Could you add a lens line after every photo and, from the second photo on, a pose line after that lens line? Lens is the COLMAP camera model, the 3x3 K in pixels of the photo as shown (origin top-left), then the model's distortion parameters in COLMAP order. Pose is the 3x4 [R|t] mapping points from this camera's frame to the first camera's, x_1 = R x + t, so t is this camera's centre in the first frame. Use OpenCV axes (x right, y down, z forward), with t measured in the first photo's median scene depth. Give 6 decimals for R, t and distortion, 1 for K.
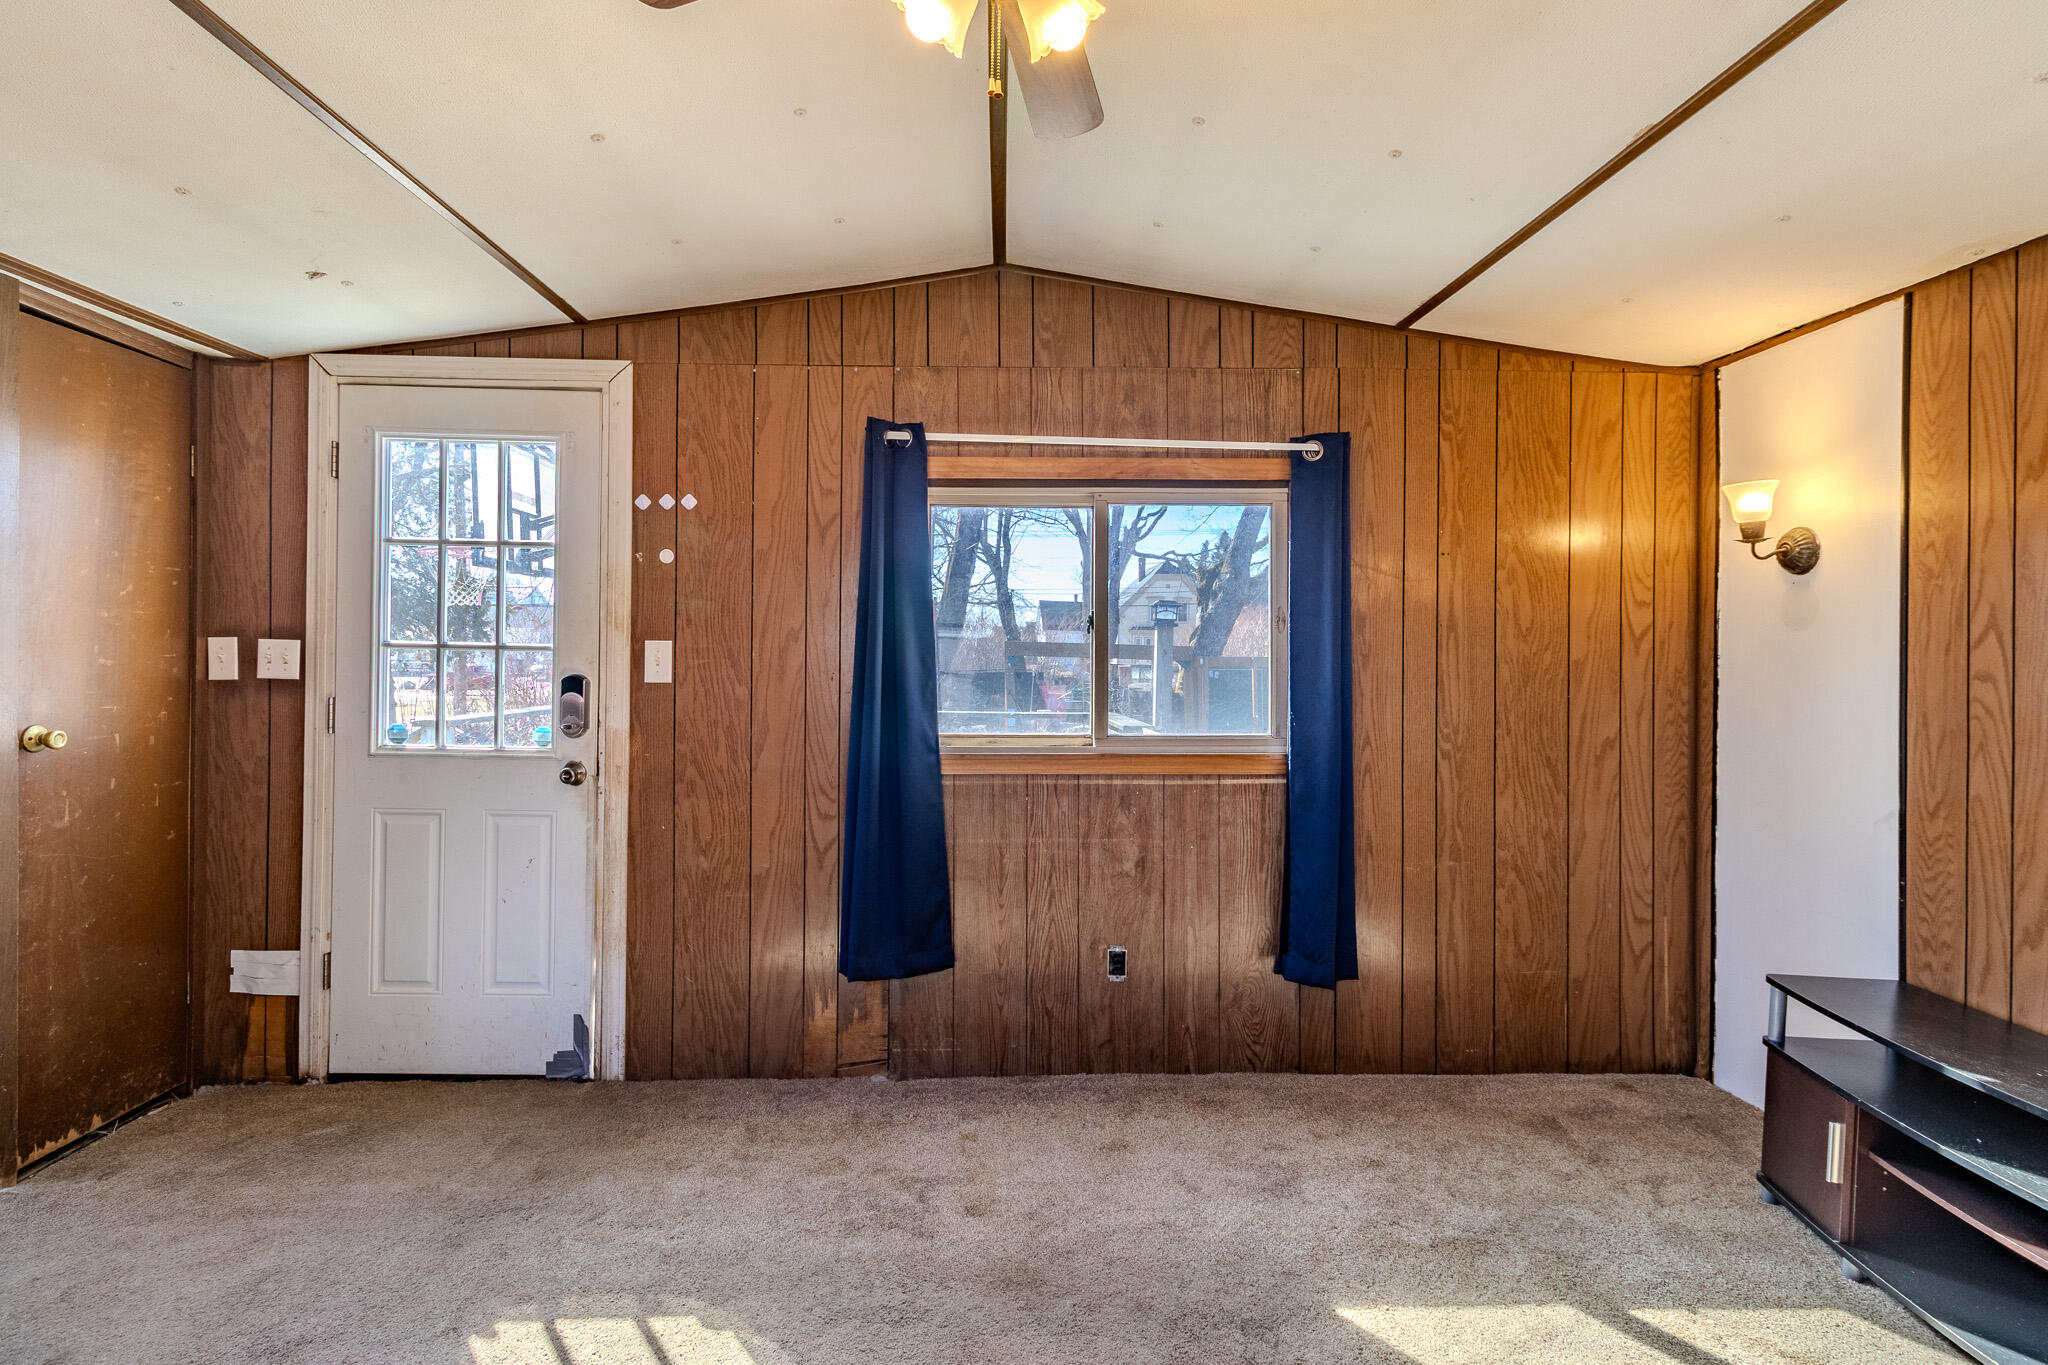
lens RADIAL K [[984.2, 0, 1016.4], [0, 984.2, 658.4], [0, 0, 1]] dist [0.001197, 0.000774]
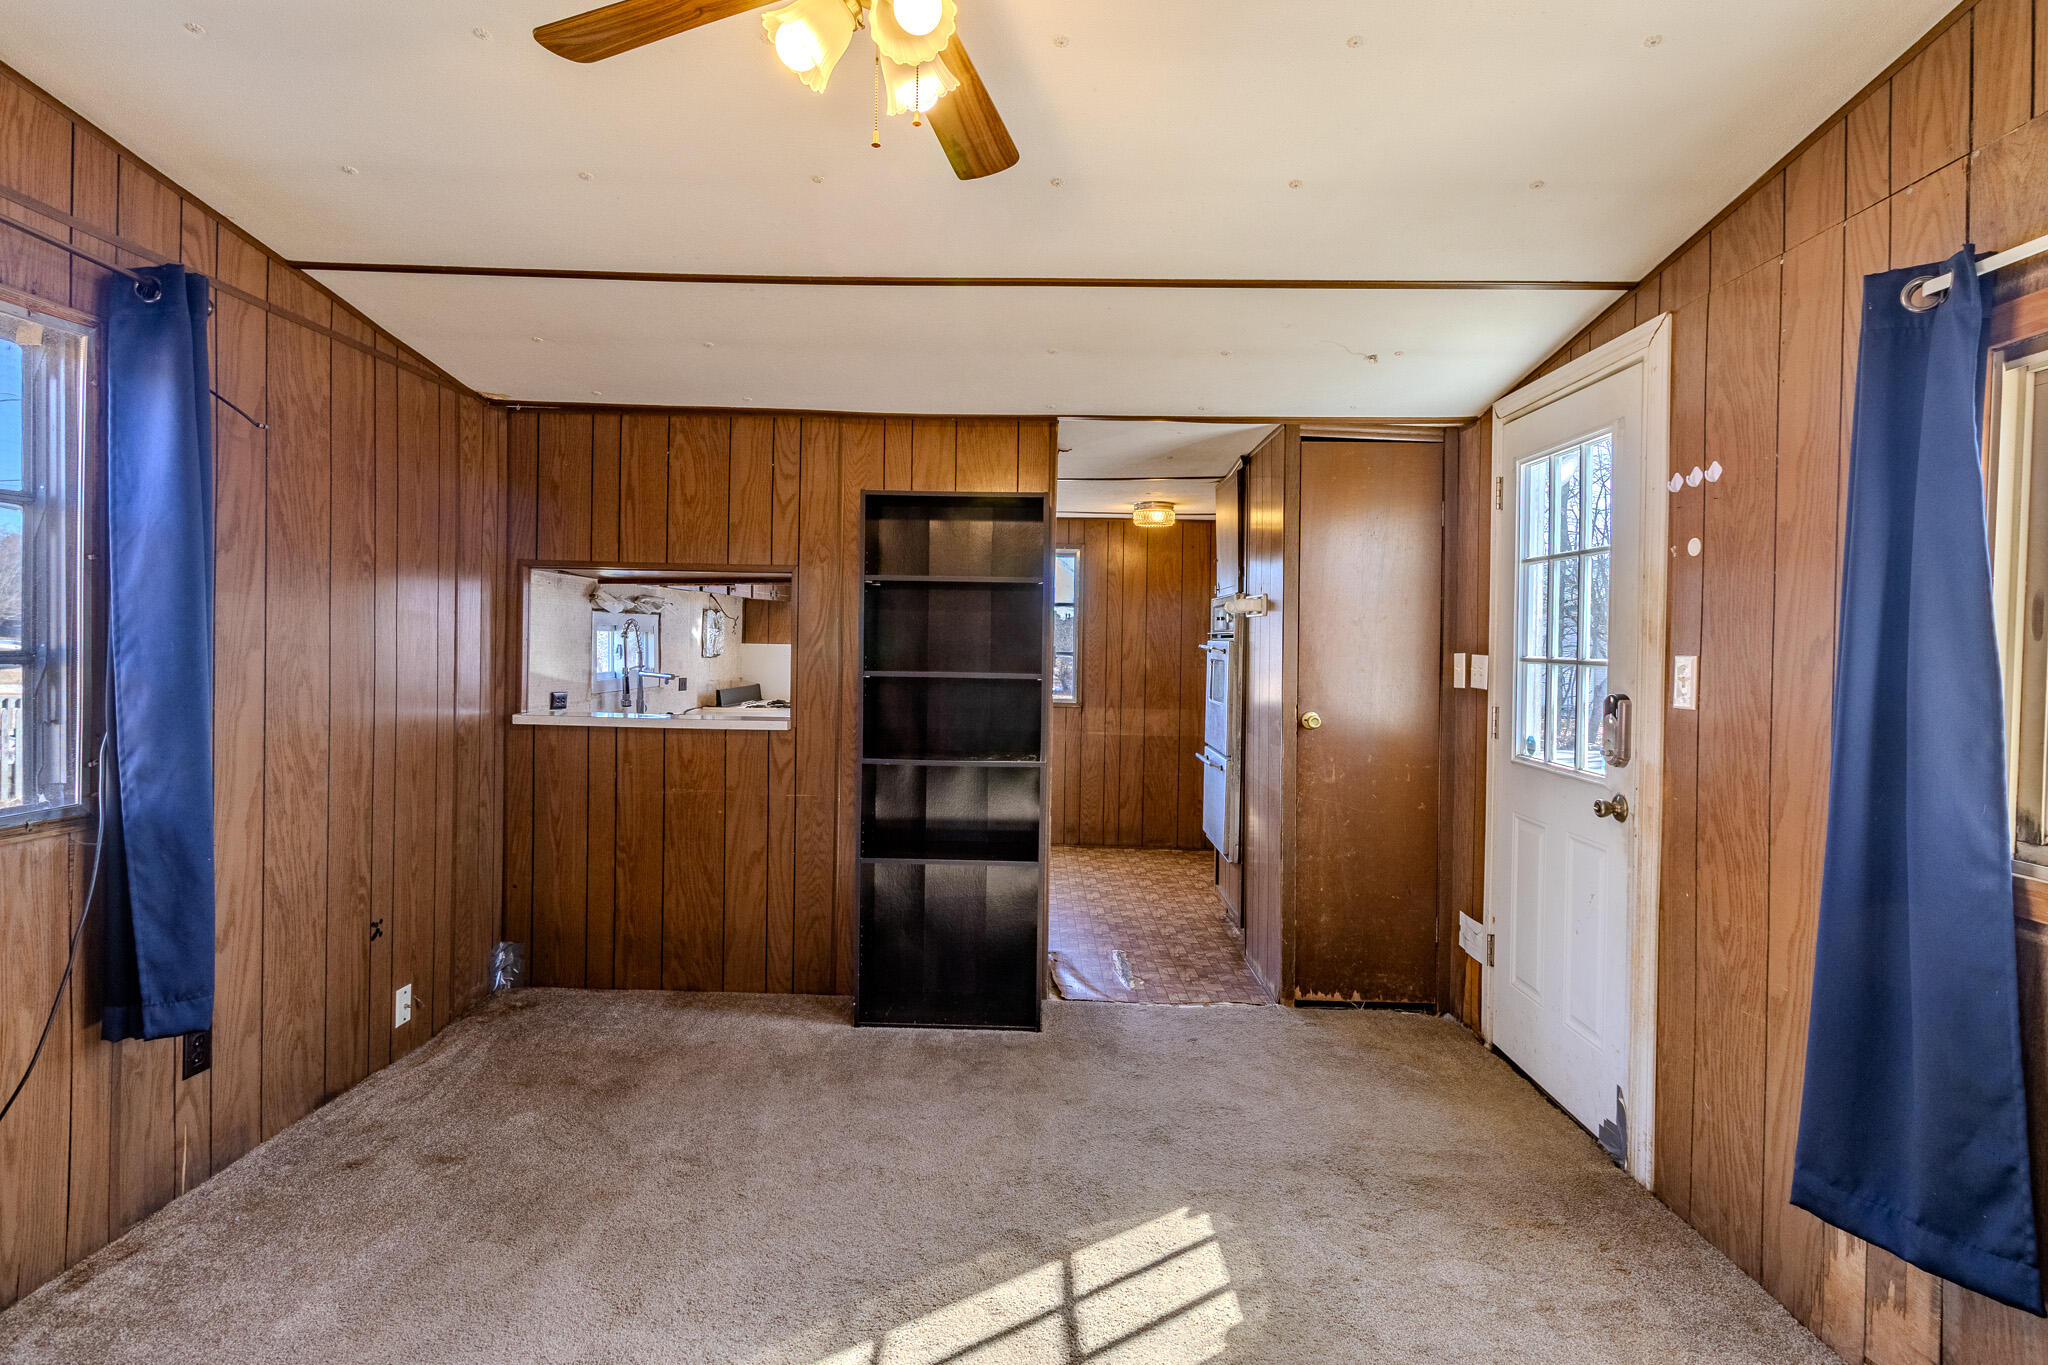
lens RADIAL K [[1008.0, 0, 1039.9], [0, 1008.0, 655.2], [0, 0, 1]] dist [0.002968, 0.000224]
pose [[-0.031762, -0.001191, -0.999495, 0.454735], [-0.015469, 0.999880, -0.000700, -0.009614], [0.999376, 0.015439, -0.031776, 0.506100]]
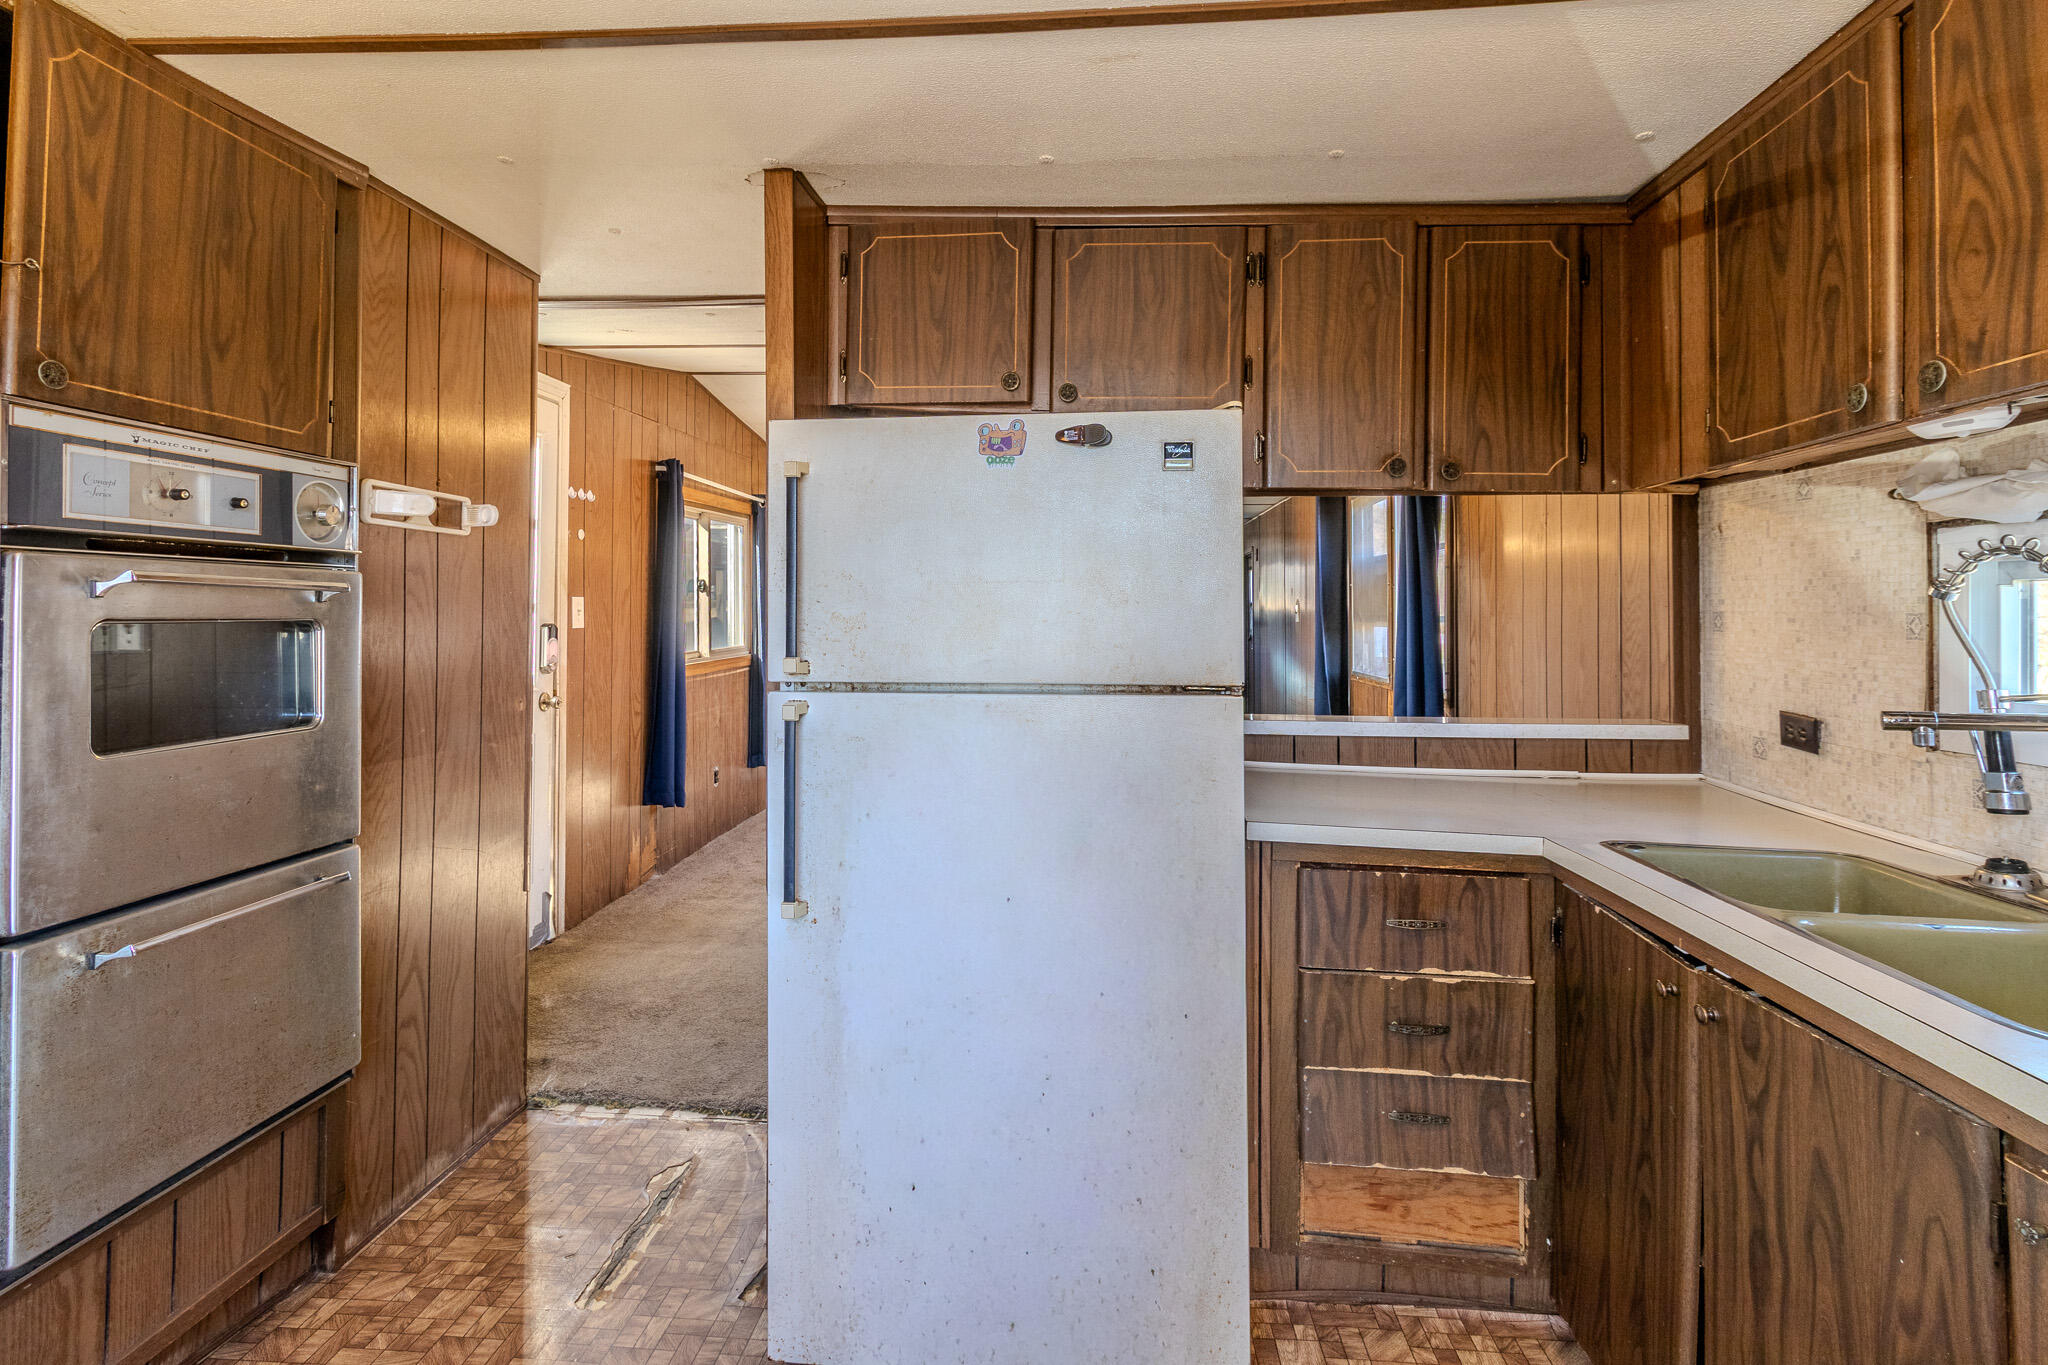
lens RADIAL K [[953.3, 0, 1022.2], [0, 953.3, 594.3], [0, 0, 1]] dist [0.000407, 0.000153]
pose [[0.114207, 0.002789, 0.993453, -1.569923], [-0.006939, 0.999974, -0.002010, -0.023664], [-0.993433, -0.006664, 0.114223, 0.249400]]
